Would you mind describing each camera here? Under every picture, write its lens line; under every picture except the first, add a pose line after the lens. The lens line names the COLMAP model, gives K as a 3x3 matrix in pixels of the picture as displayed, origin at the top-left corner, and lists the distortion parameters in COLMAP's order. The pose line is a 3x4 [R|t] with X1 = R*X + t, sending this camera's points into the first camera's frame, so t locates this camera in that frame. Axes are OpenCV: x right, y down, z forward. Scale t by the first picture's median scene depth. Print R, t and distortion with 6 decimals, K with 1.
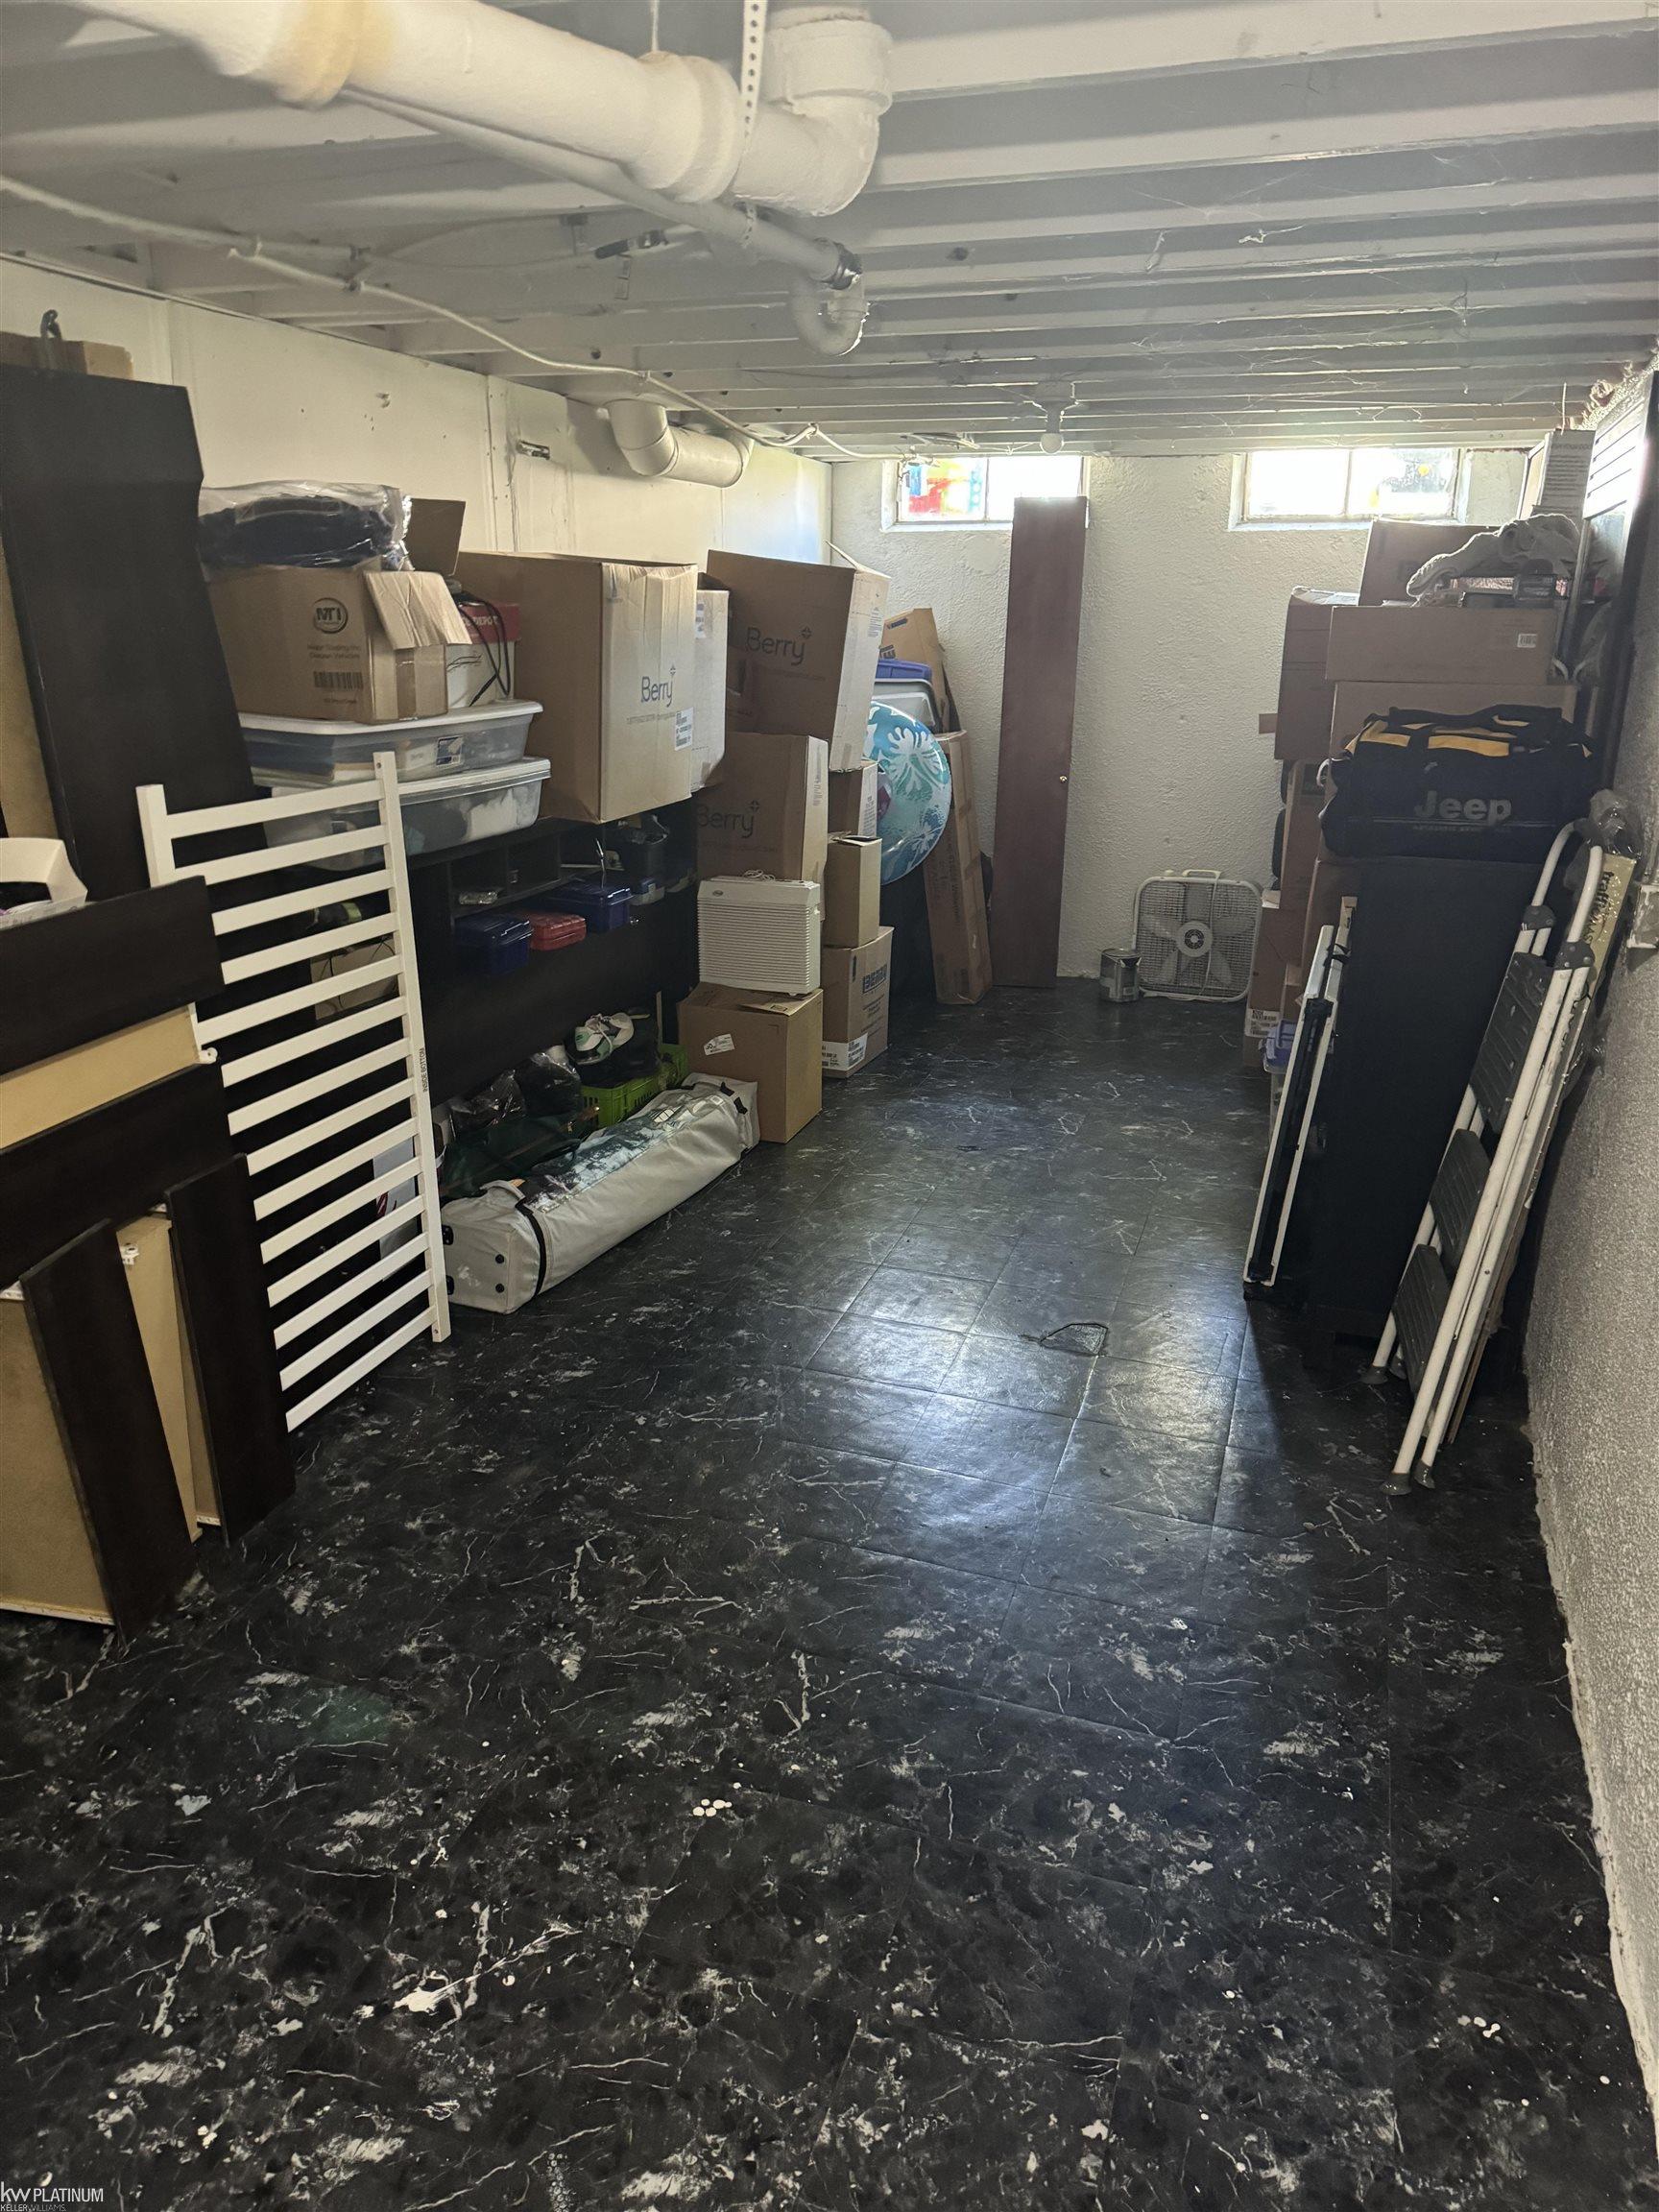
lens RADIAL K [[1563.8, 0, 829.5], [0, 1563.8, 1106.0], [0, 0, 1]] dist [0.026852, -0.041253]
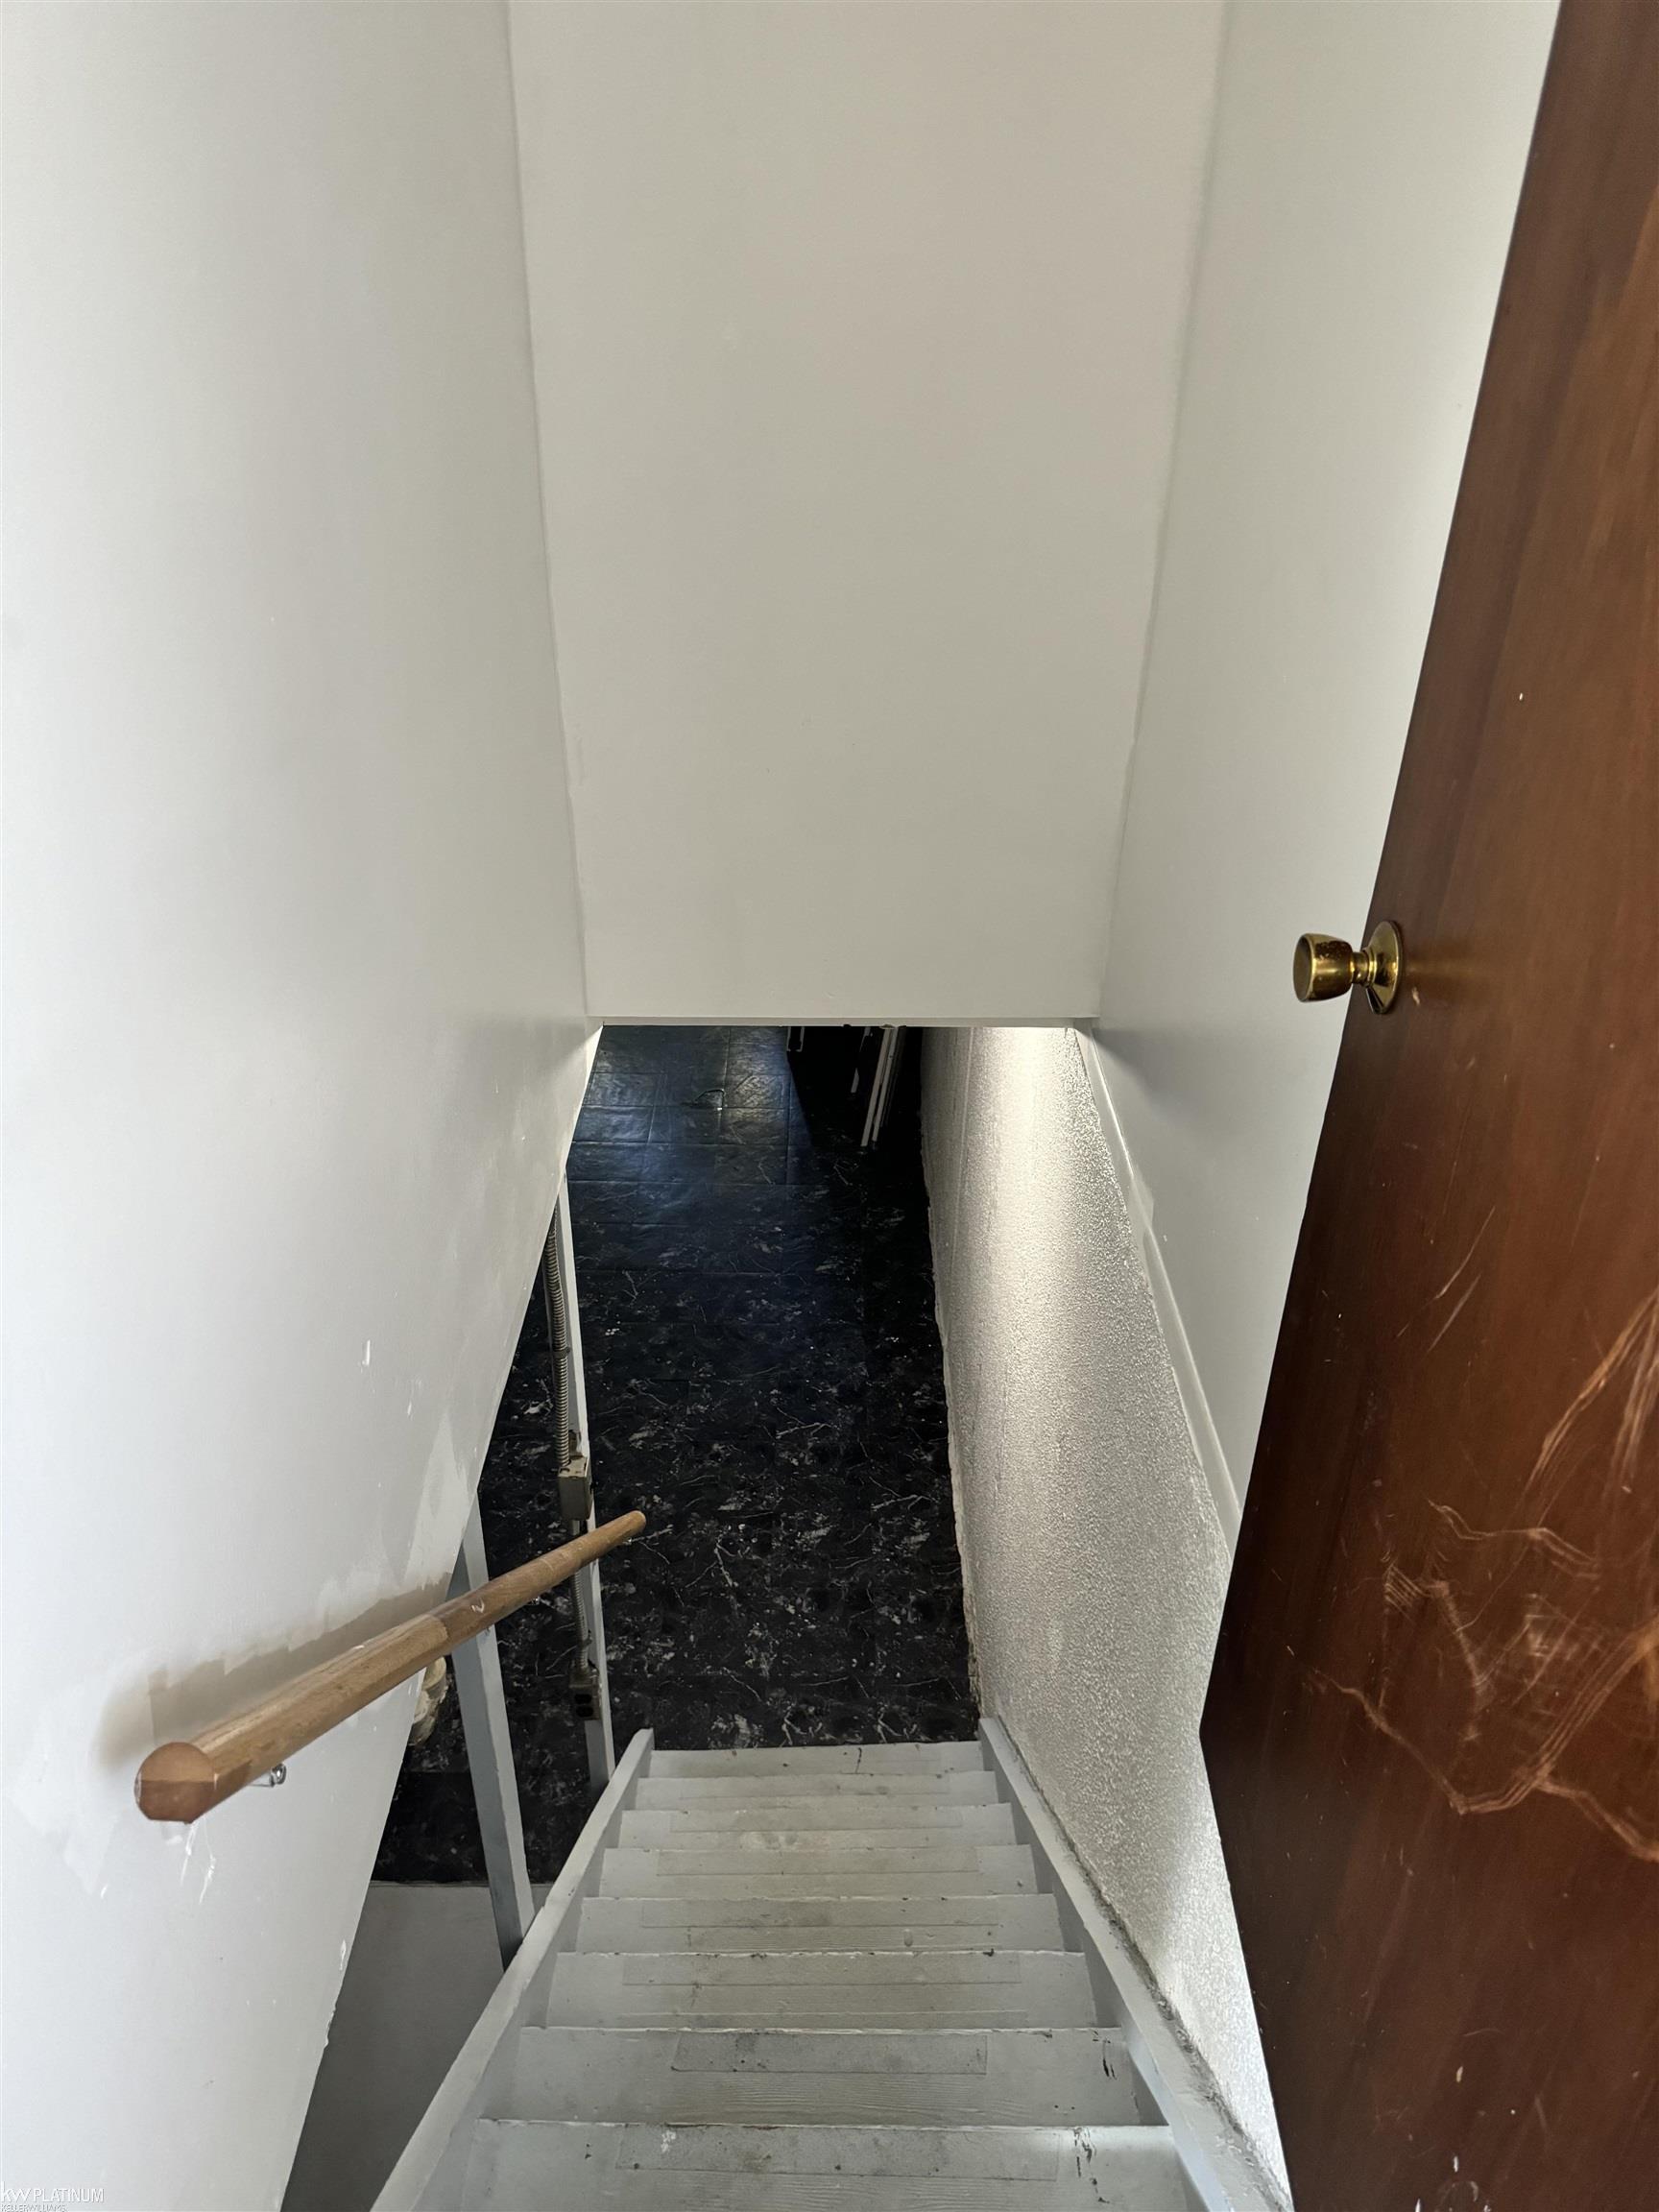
lens RADIAL K [[1563.8, 0, 829.5], [0, 1563.8, 1106.0], [0, 0, 1]] dist [0.026852, -0.041253]
pose [[0.949074, -0.163472, 0.269325, -0.360225], [0.096740, 0.964766, 0.244681, -0.489673], [-0.299834, -0.206165, 0.931448, -1.384039]]
